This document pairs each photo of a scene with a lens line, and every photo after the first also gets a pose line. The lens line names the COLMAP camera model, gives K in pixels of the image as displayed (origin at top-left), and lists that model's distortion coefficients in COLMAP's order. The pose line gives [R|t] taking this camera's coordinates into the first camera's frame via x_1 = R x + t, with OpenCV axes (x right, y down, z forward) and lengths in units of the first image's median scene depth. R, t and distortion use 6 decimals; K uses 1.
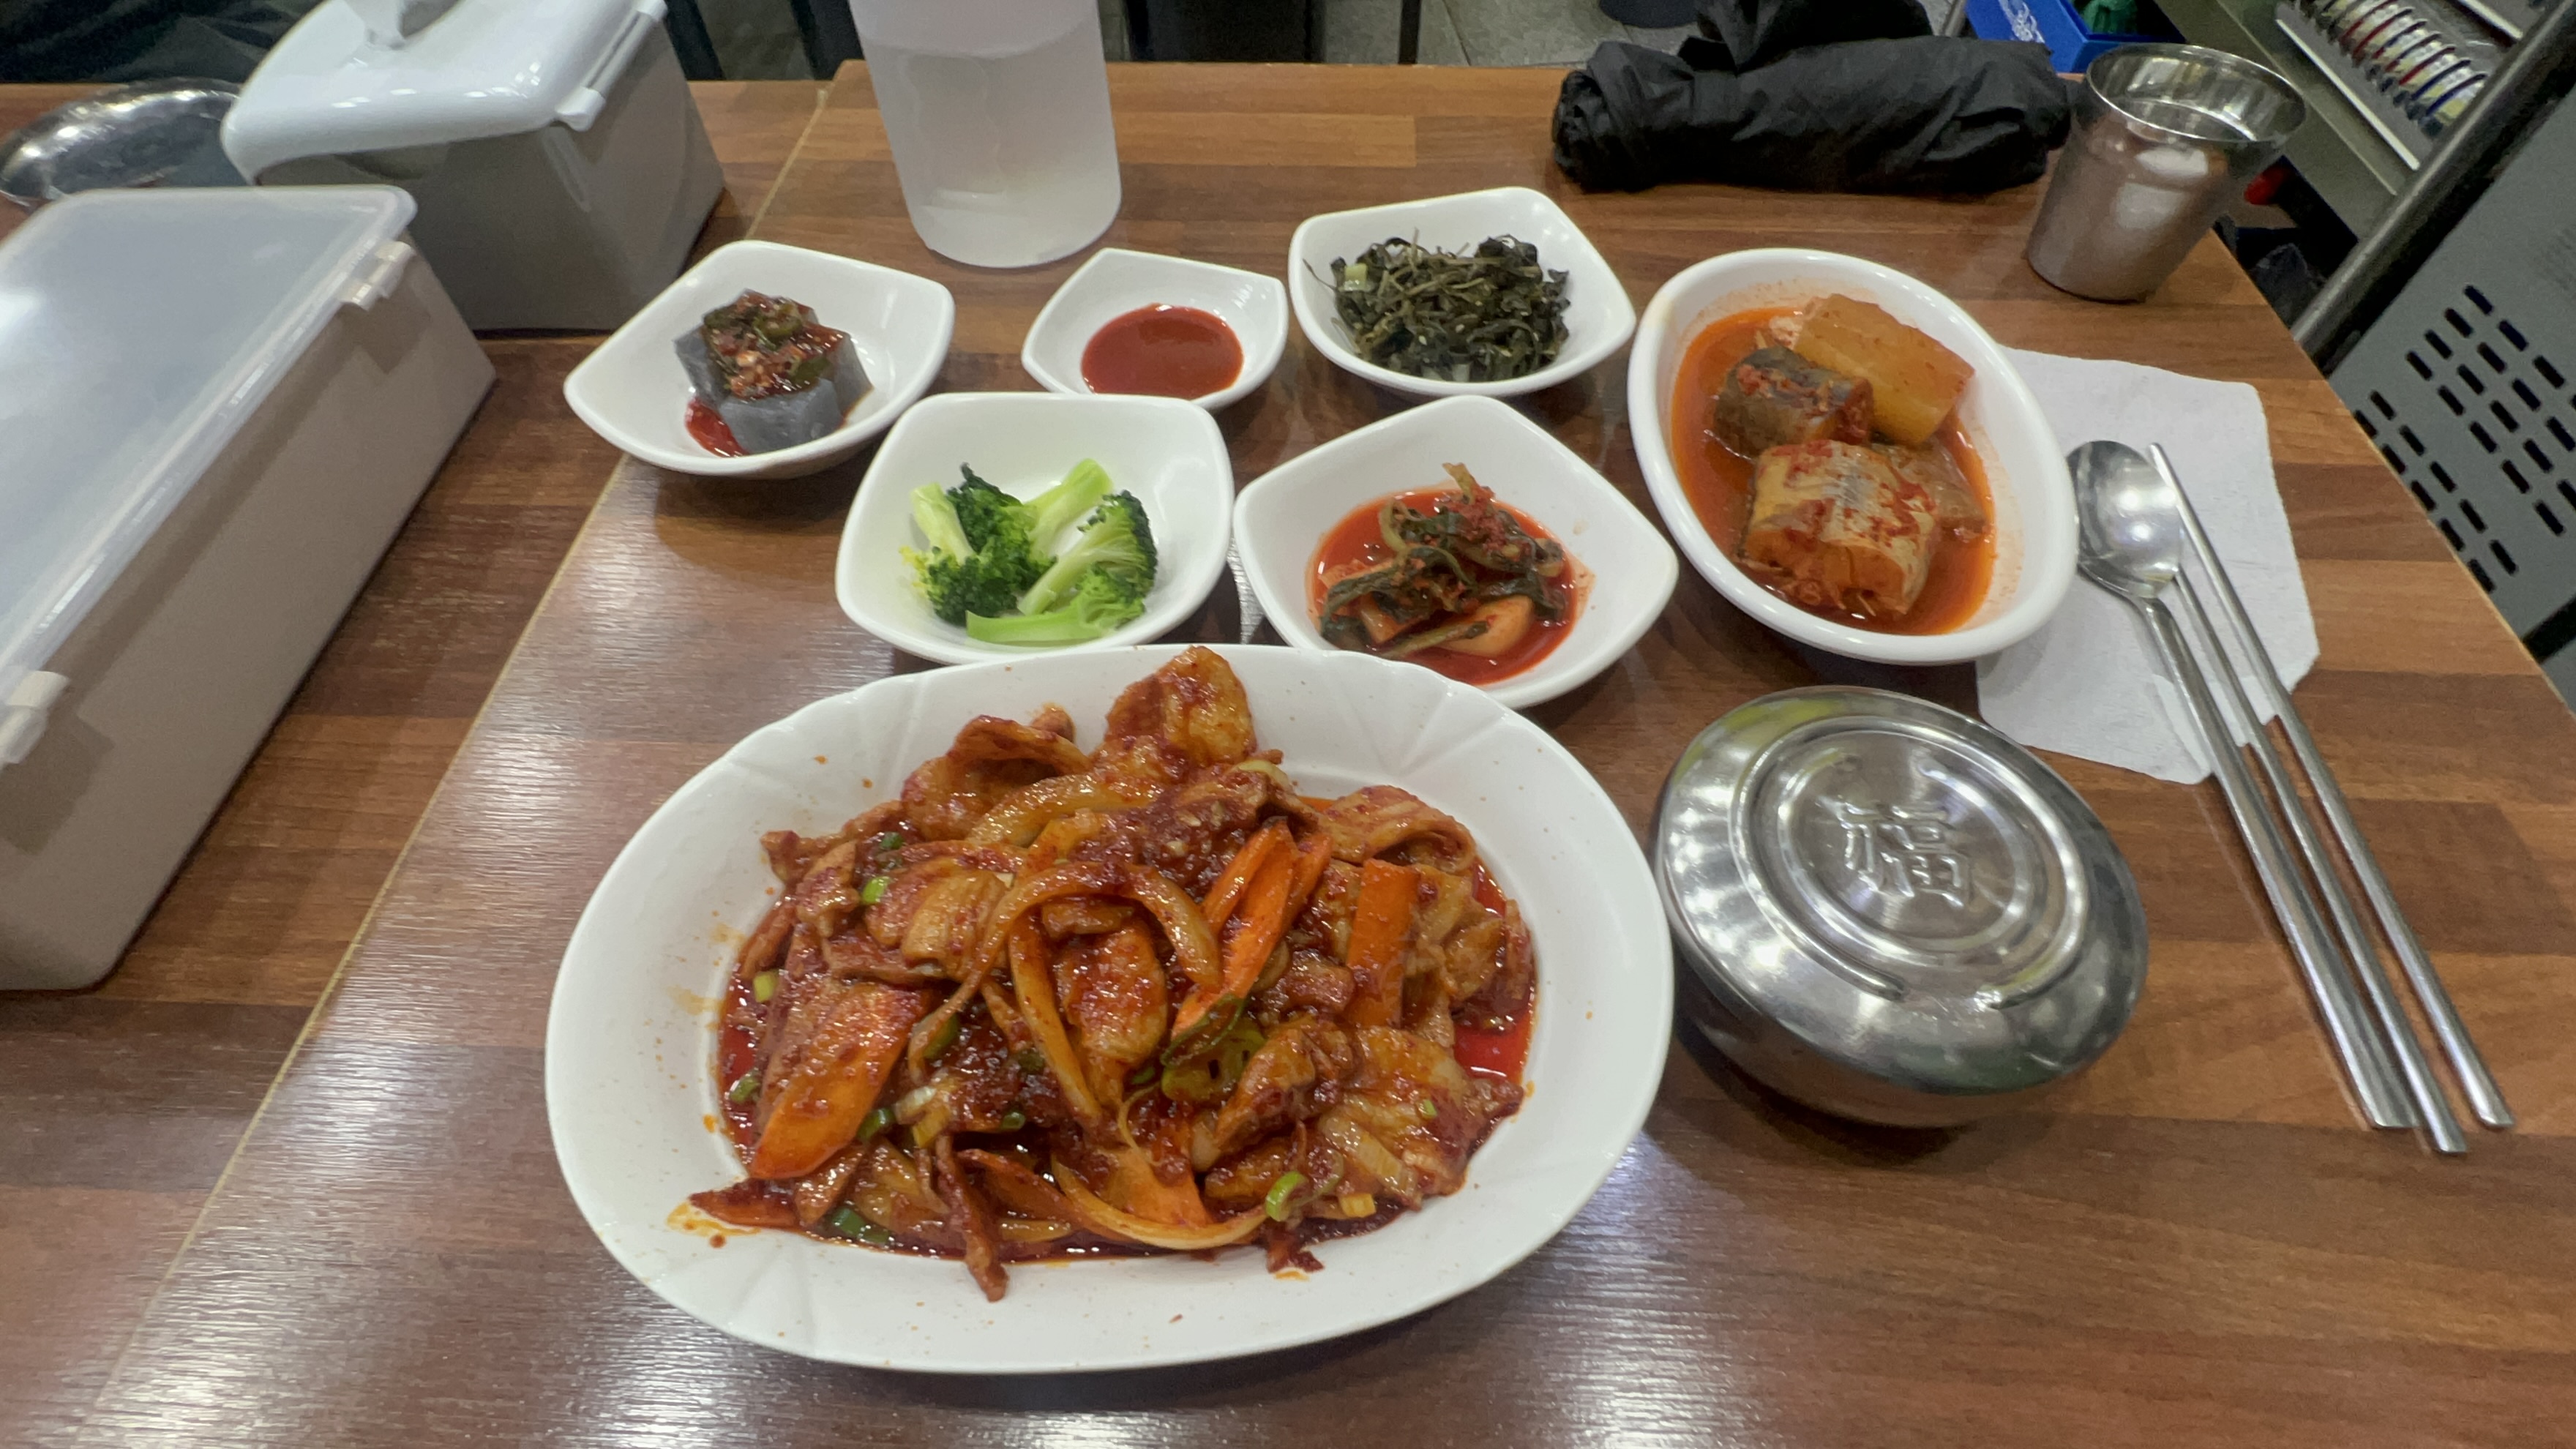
lens RADIAL K [[1208.1, 0, 1288.0], [0, 1208.1, 724.5], [0, 0, 1]] dist [0.000593, -0.000291]
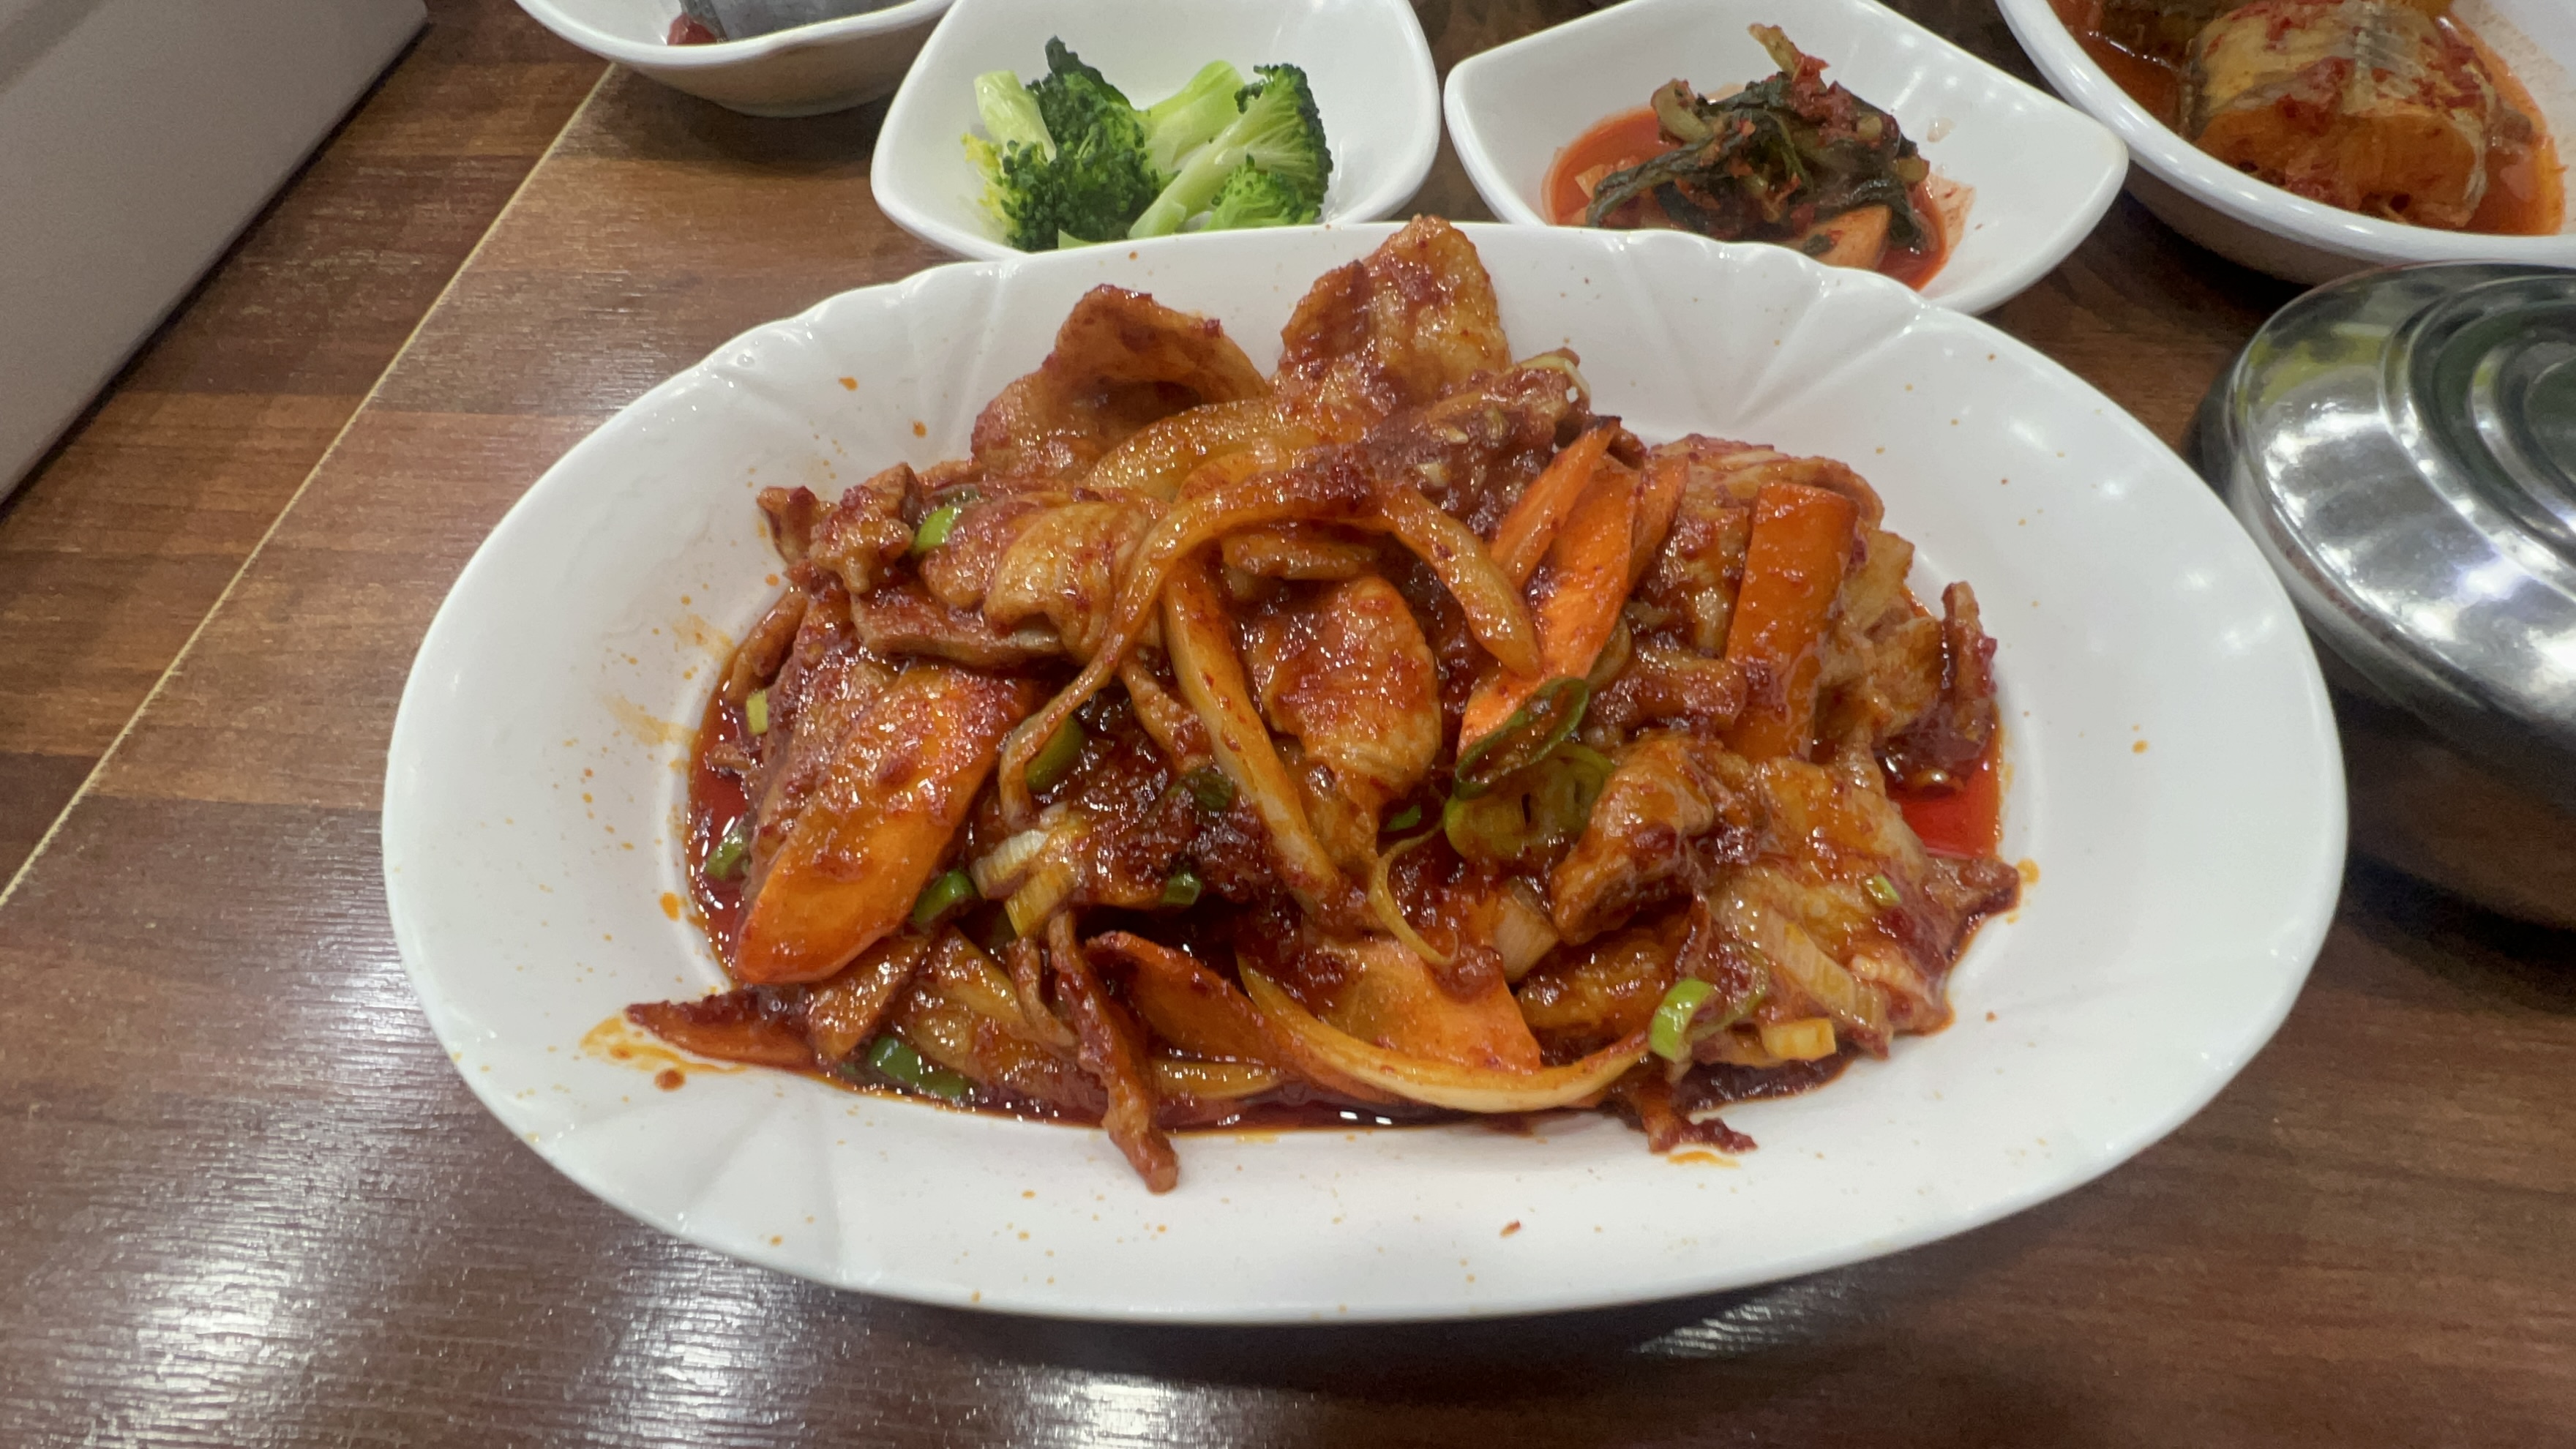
lens RADIAL K [[1208.1, 0, 1288.0], [0, 1208.1, 724.5], [0, 0, 1]] dist [0.000593, -0.000291]
pose [[0.999628, 0.011789, -0.024580, -0.154780], [-0.010689, 0.998957, 0.044397, 0.211545], [0.025078, -0.044118, 0.998712, 0.407259]]
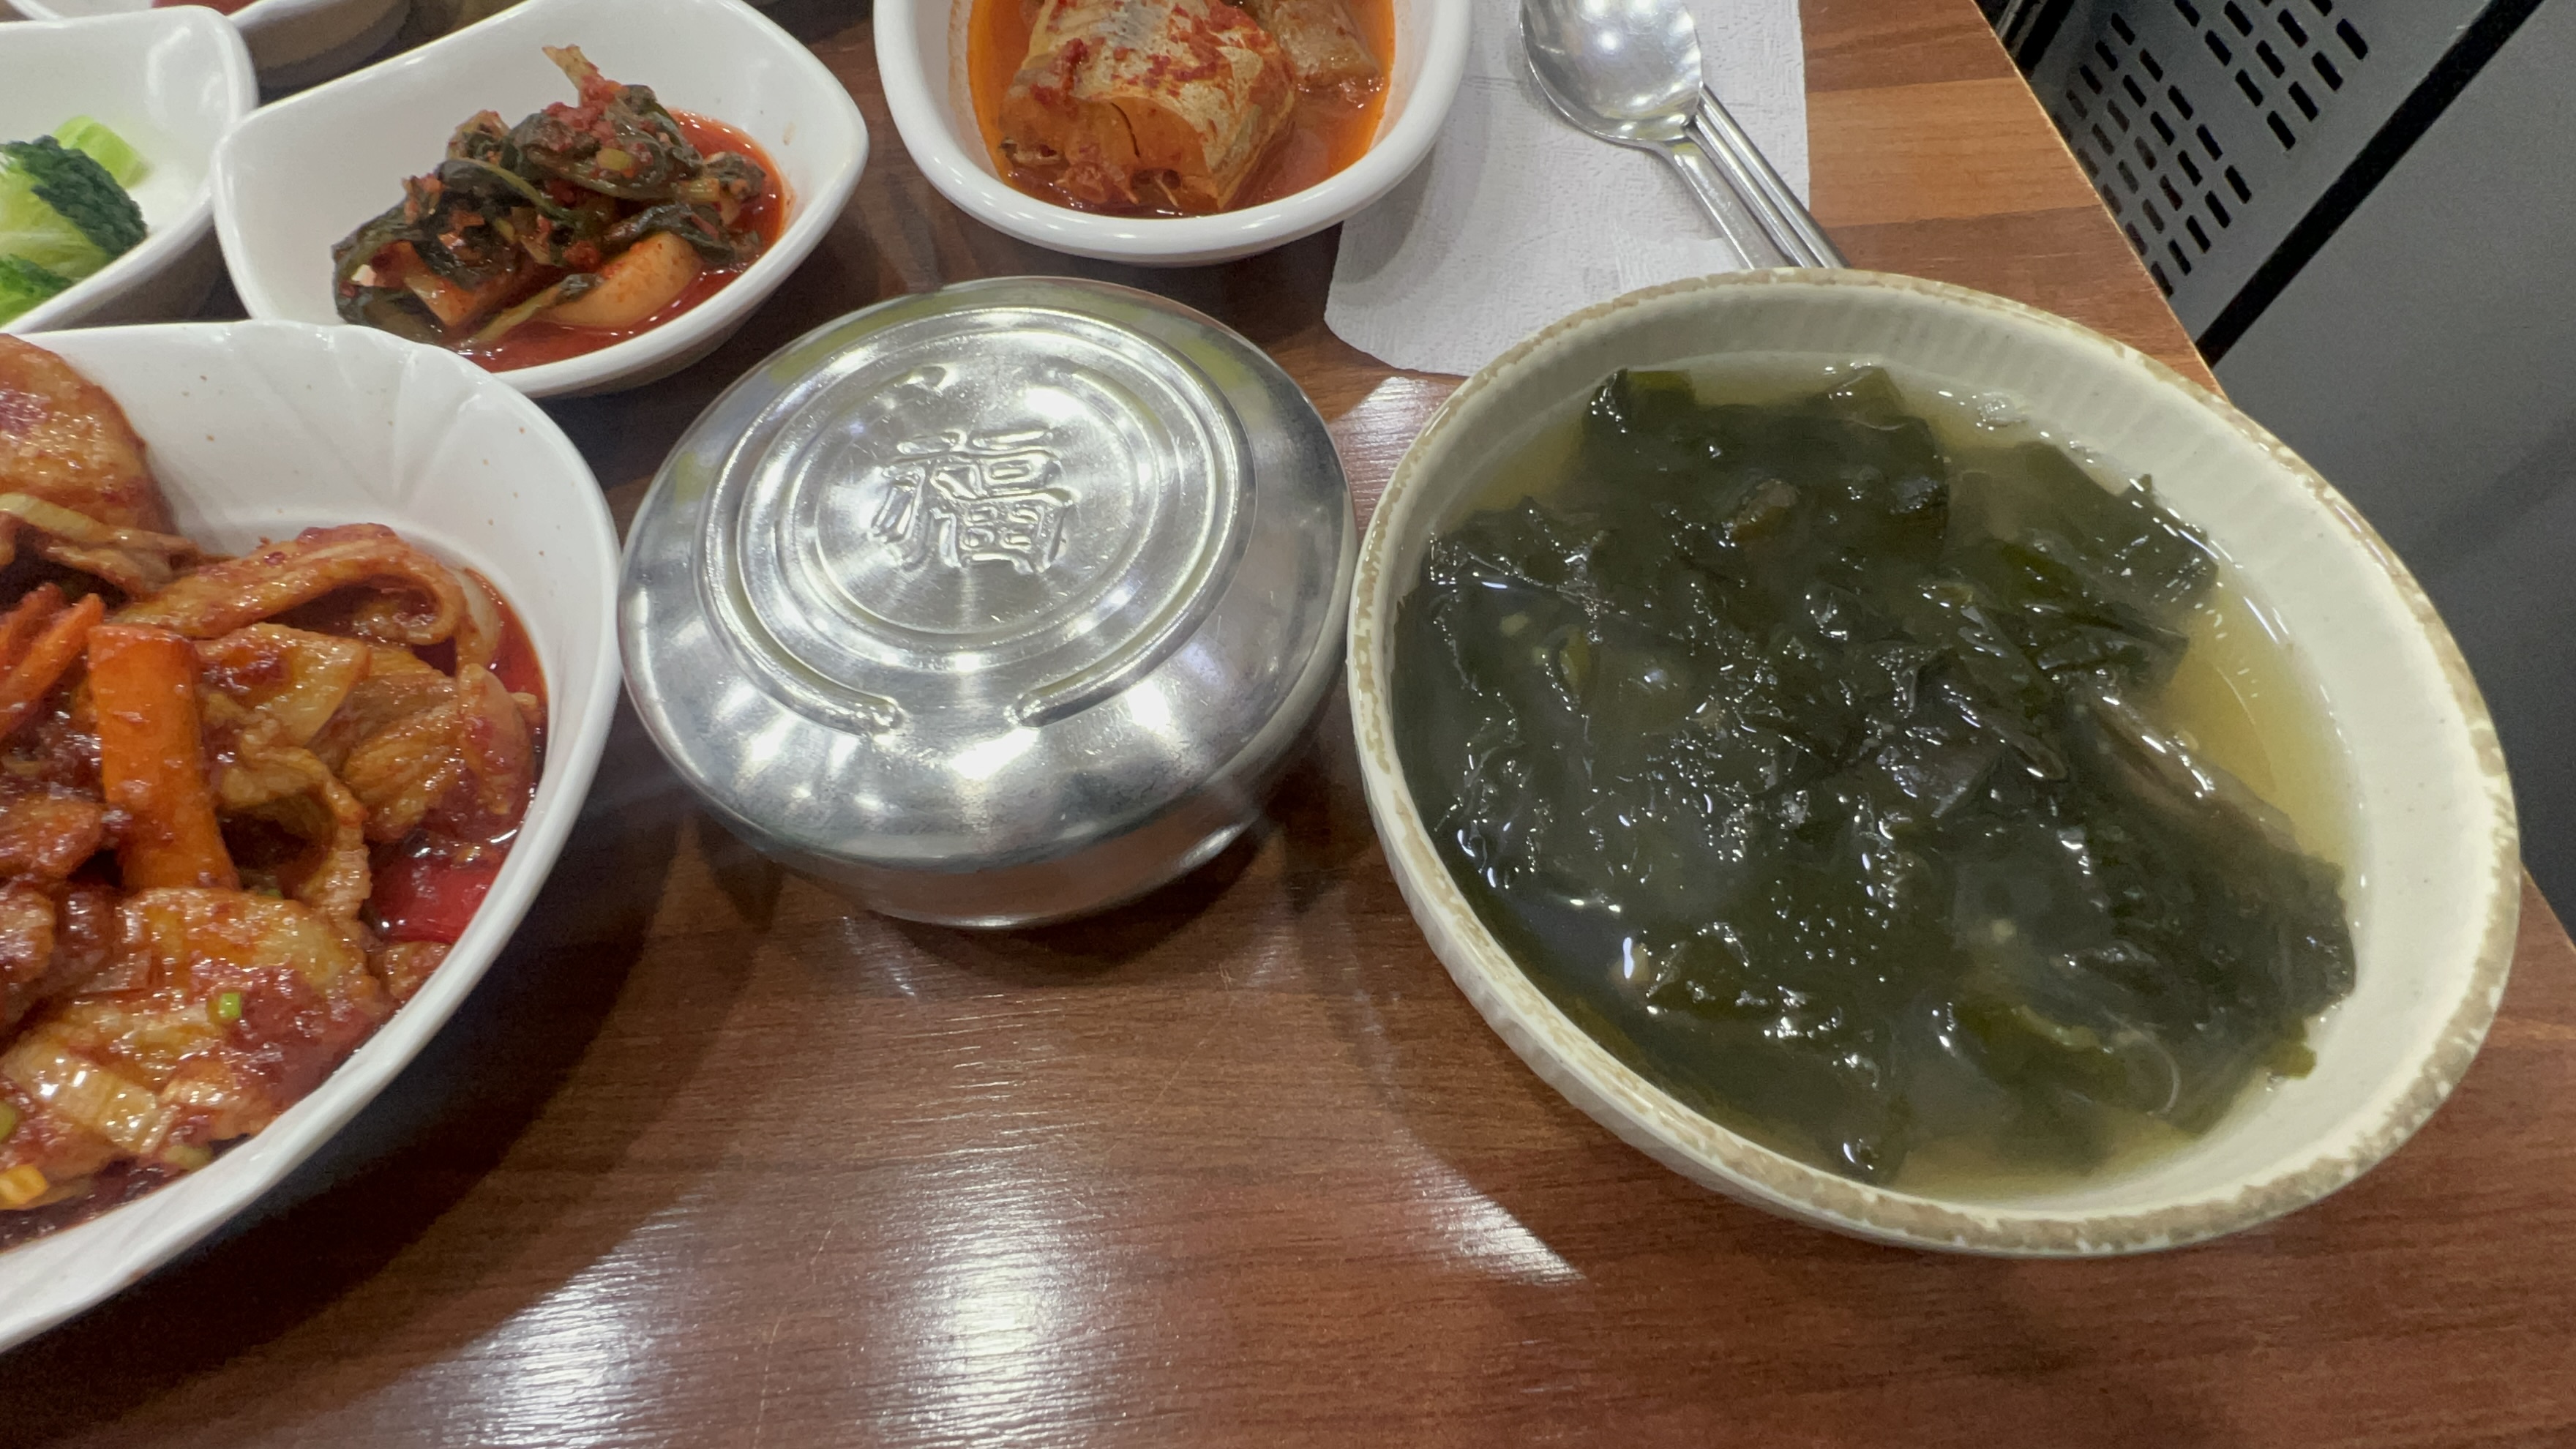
lens RADIAL K [[1208.1, 0, 1288.0], [0, 1208.1, 724.5], [0, 0, 1]] dist [0.000593, -0.000291]
pose [[0.989586, -0.129695, 0.062439, 0.620822], [0.120169, 0.983166, 0.137638, 0.153055], [-0.079238, -0.128702, 0.988513, 0.358503]]
